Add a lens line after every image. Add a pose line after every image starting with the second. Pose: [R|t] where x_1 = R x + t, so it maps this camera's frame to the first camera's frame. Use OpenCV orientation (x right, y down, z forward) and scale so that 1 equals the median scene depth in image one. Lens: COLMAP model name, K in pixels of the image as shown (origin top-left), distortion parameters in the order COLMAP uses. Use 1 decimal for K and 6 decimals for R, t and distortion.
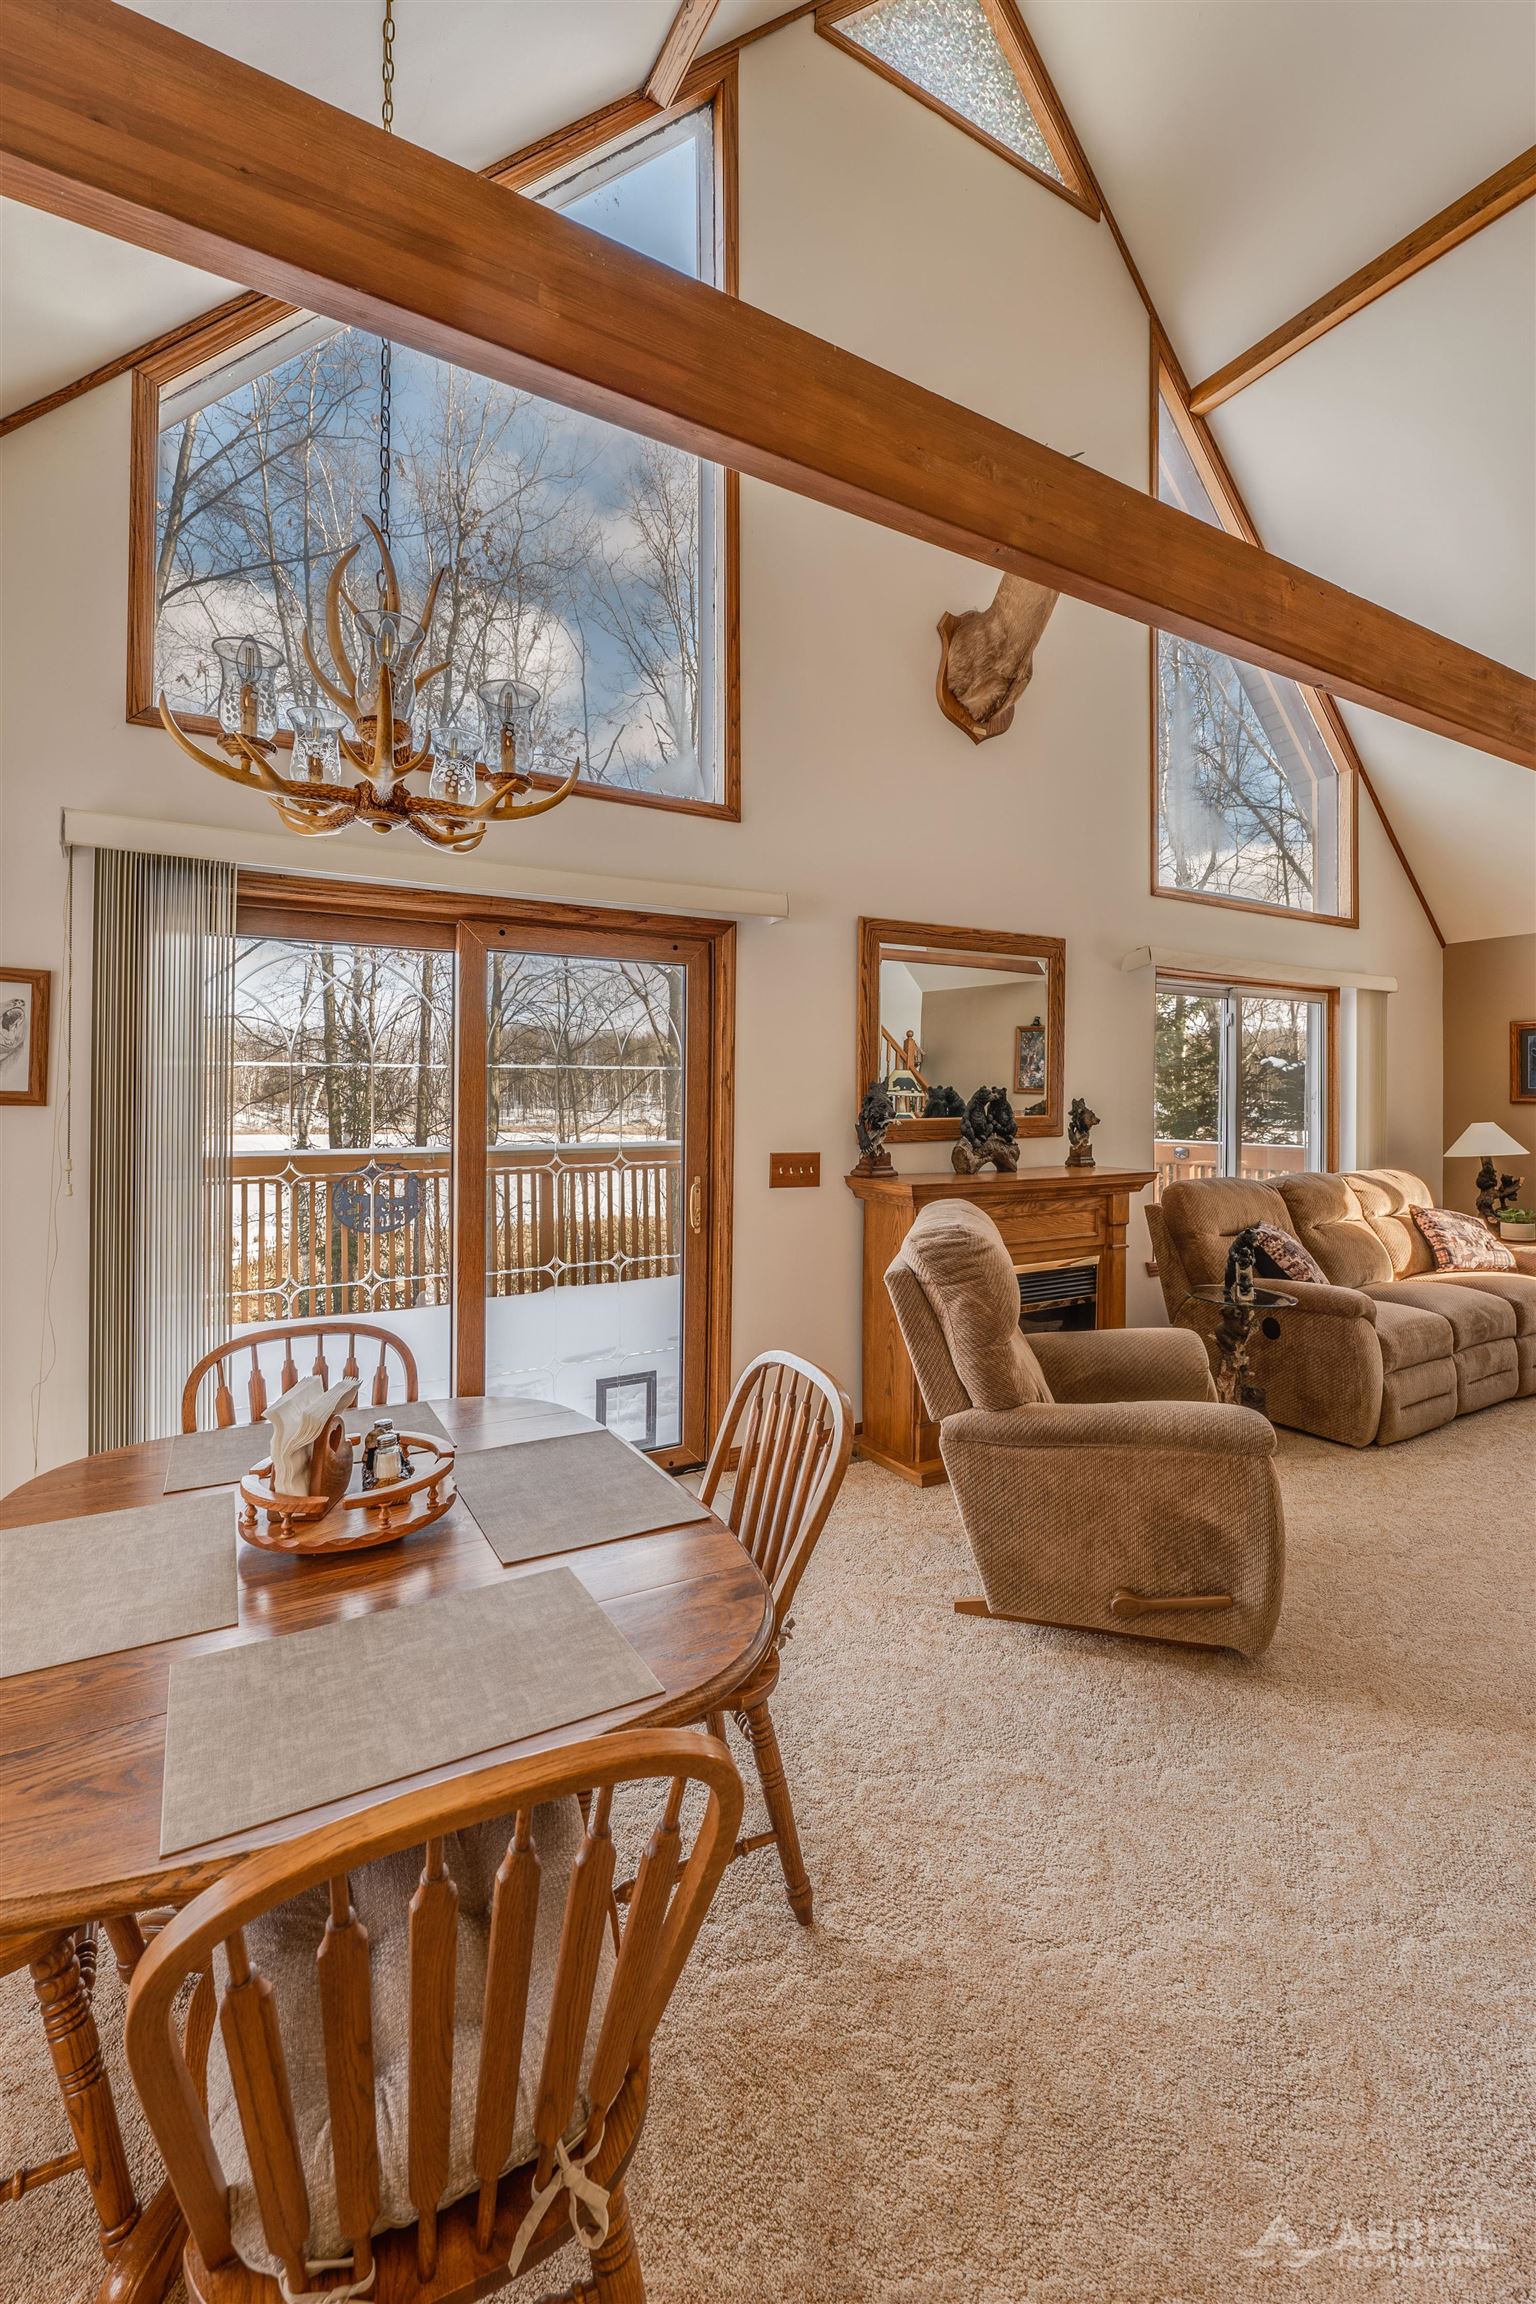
lens RADIAL K [[942.0, 0, 741.3], [0, 942.0, 1081.5], [0, 0, 1]] dist [0.001516, -0.000091]
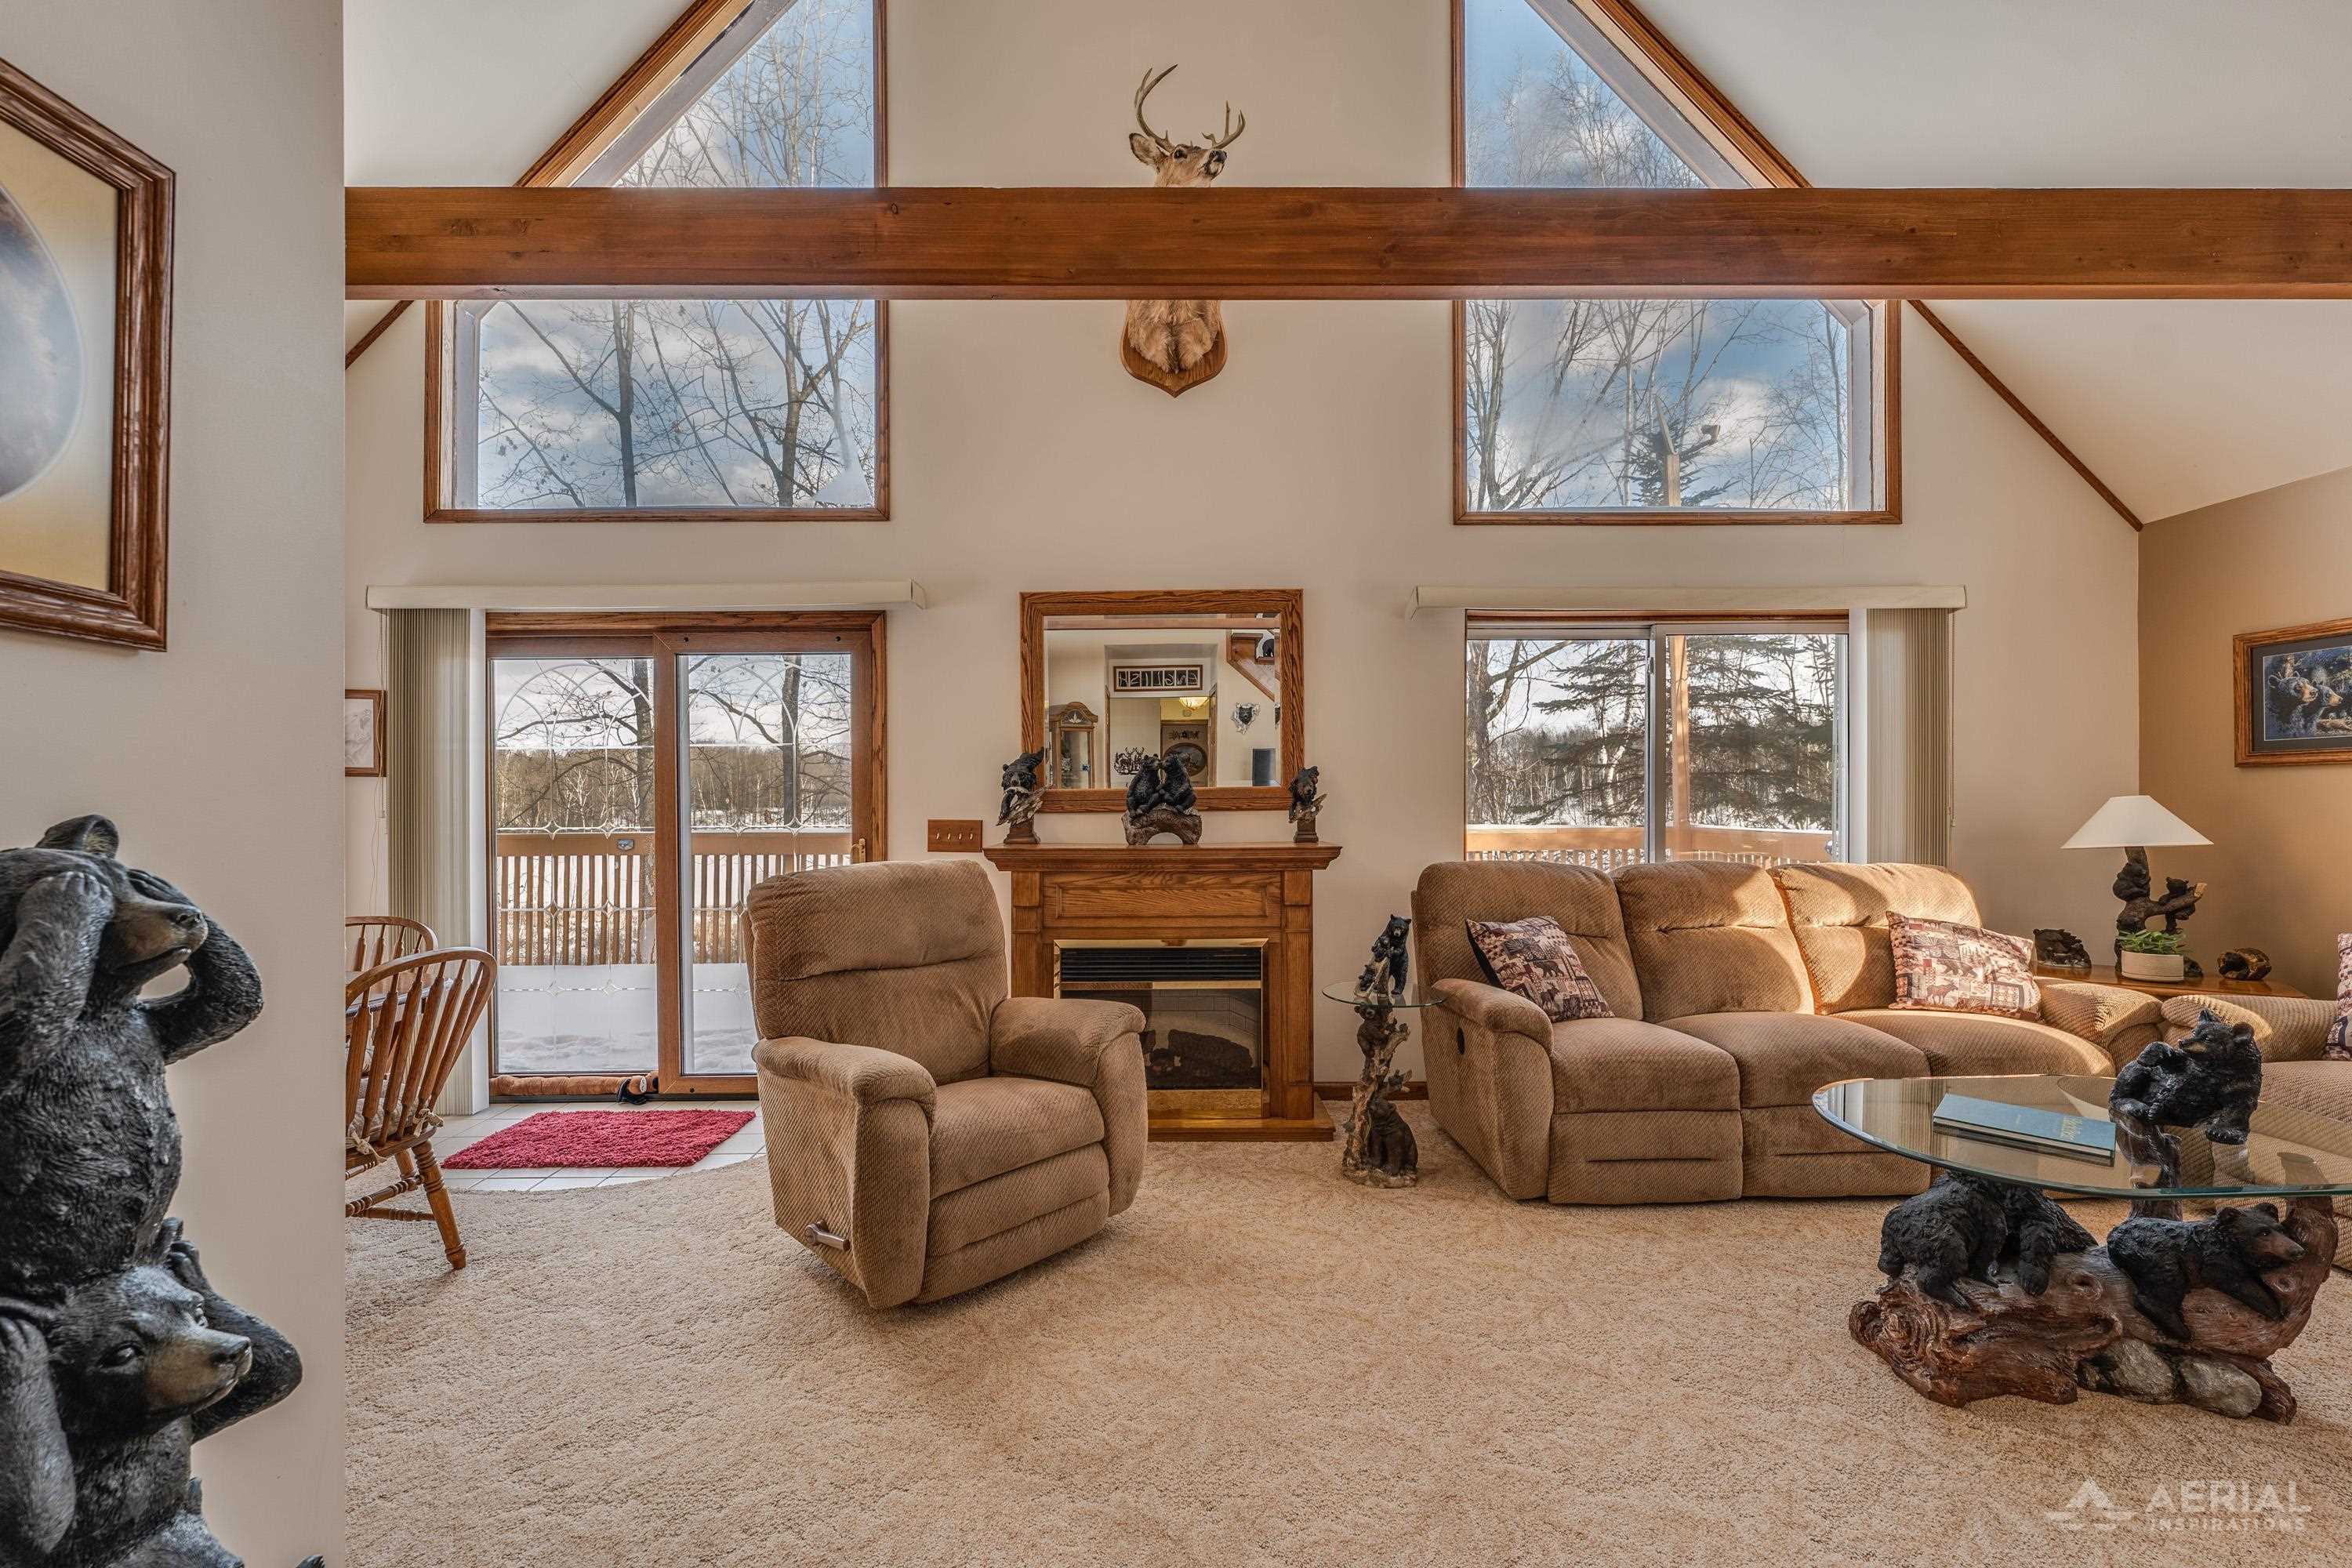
lens RADIAL K [[961.7, 0, 1178.5], [0, 961.7, 775.9], [0, 0, 1]] dist [0.001516, -0.000091]
pose [[0.877036, -0.013551, -0.480233, 0.778305], [0.015462, 0.999880, 0.000024, 0.028731], [0.480176, -0.007447, 0.877141, 0.155418]]
